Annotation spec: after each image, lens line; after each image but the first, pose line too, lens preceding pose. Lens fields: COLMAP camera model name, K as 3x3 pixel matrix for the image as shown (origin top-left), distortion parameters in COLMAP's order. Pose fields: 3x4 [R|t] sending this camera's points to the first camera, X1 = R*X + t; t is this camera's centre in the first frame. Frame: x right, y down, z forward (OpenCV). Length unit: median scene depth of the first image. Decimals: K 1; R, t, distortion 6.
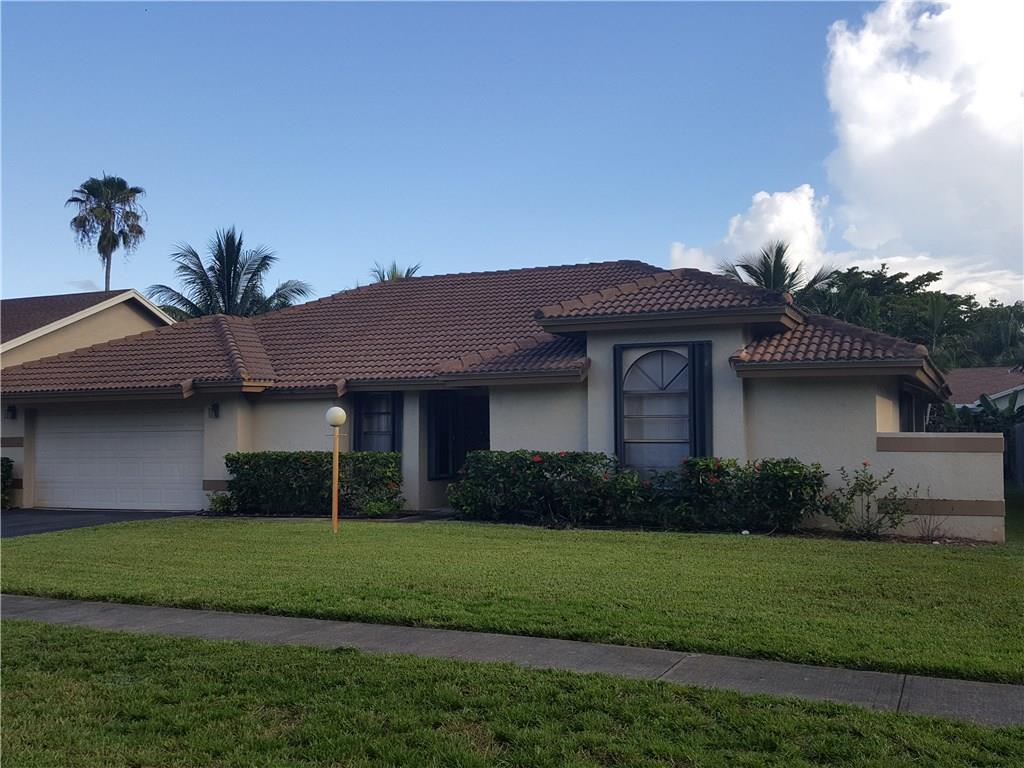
lens RADIAL K [[1025.0, 0, 512.0], [0, 1025.0, 384.0], [0, 0, 1]] dist [0.156614, -0.255085]
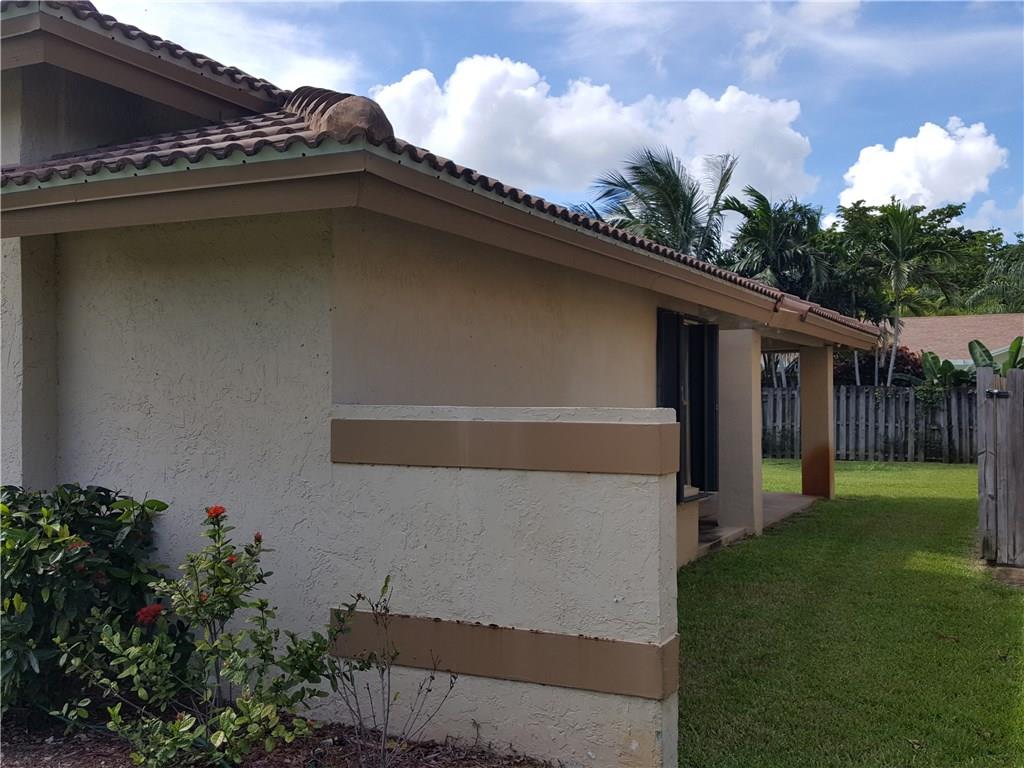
lens RADIAL K [[997.6, 0, 509.2], [0, 997.6, 394.8], [0, 0, 1]] dist [0.248713, -0.454916]
pose [[0.998470, -0.004047, -0.055141, 0.309547], [0.006512, 0.998983, 0.044609, 0.021674], [0.054905, -0.044900, 0.997482, 0.503427]]
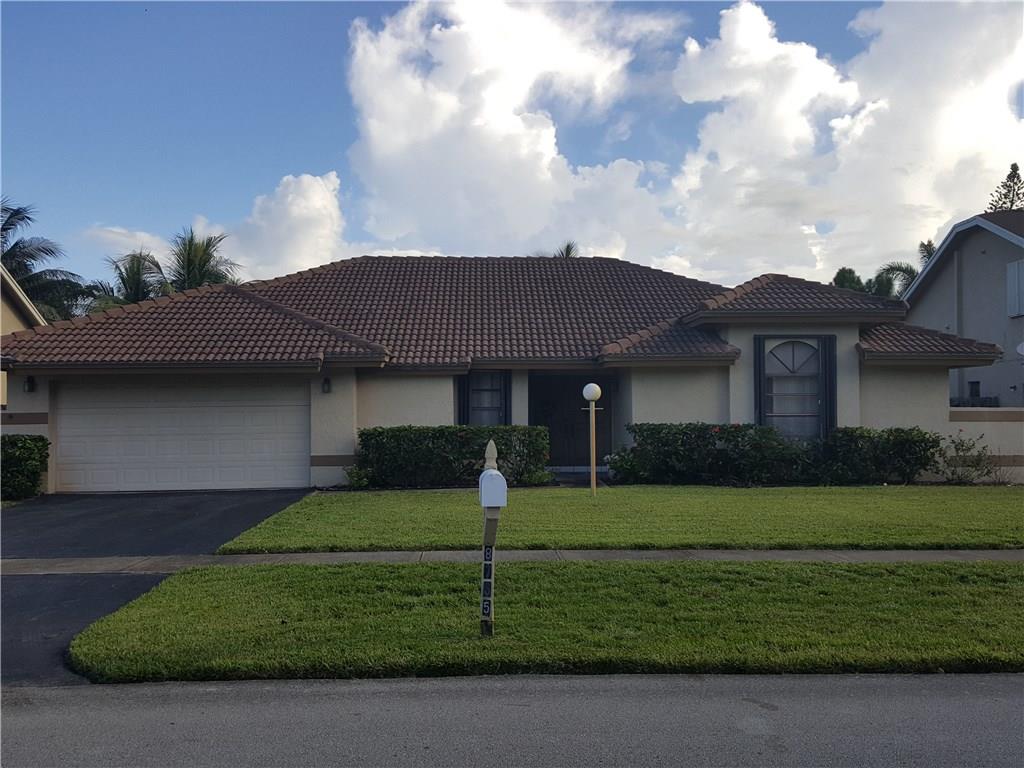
lens RADIAL K [[1025.0, 0, 512.0], [0, 1025.0, 384.0], [0, 0, 1]] dist [0.156614, -0.255085]
pose [[0.889516, 0.011911, 0.456748, -0.567104], [-0.020189, 0.999708, 0.013247, 0.007274], [-0.456457, -0.021005, 0.889497, 0.039767]]
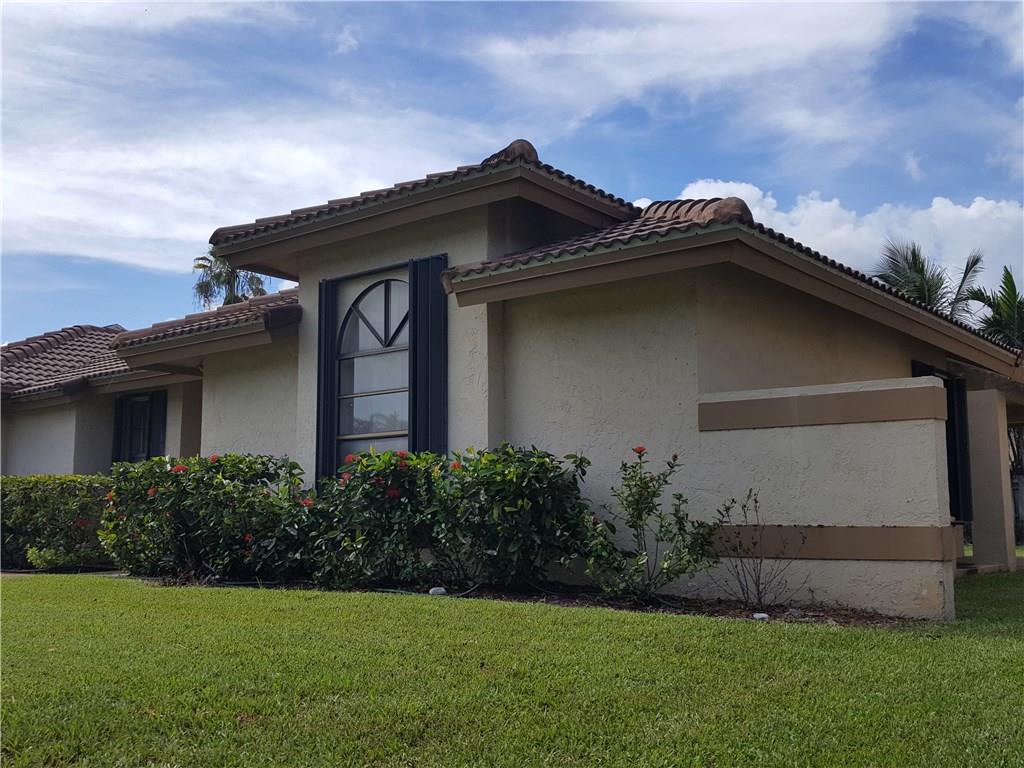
lens RADIAL K [[1025.0, 0, 512.0], [0, 1025.0, 384.0], [0, 0, 1]] dist [0.156614, -0.255085]
pose [[0.965653, -0.034975, -0.257469, 0.286468], [0.012434, 0.995984, -0.088661, 0.062018], [0.259536, 0.082415, 0.962210, 0.362685]]
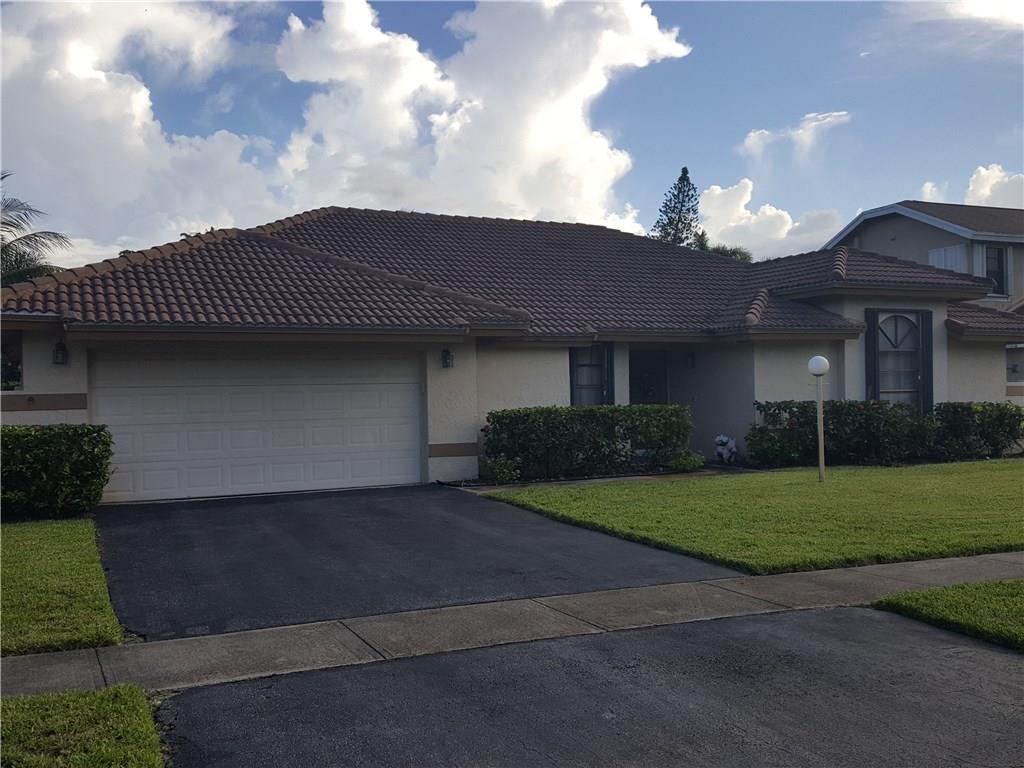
lens RADIAL K [[1025.0, 0, 512.0], [0, 1025.0, 384.0], [0, 0, 1]] dist [0.156614, -0.255085]
pose [[0.654719, 0.001730, 0.755871, -0.843768], [-0.026225, 0.999447, 0.020428, 0.027365], [-0.755418, -0.033197, 0.654402, 0.424665]]
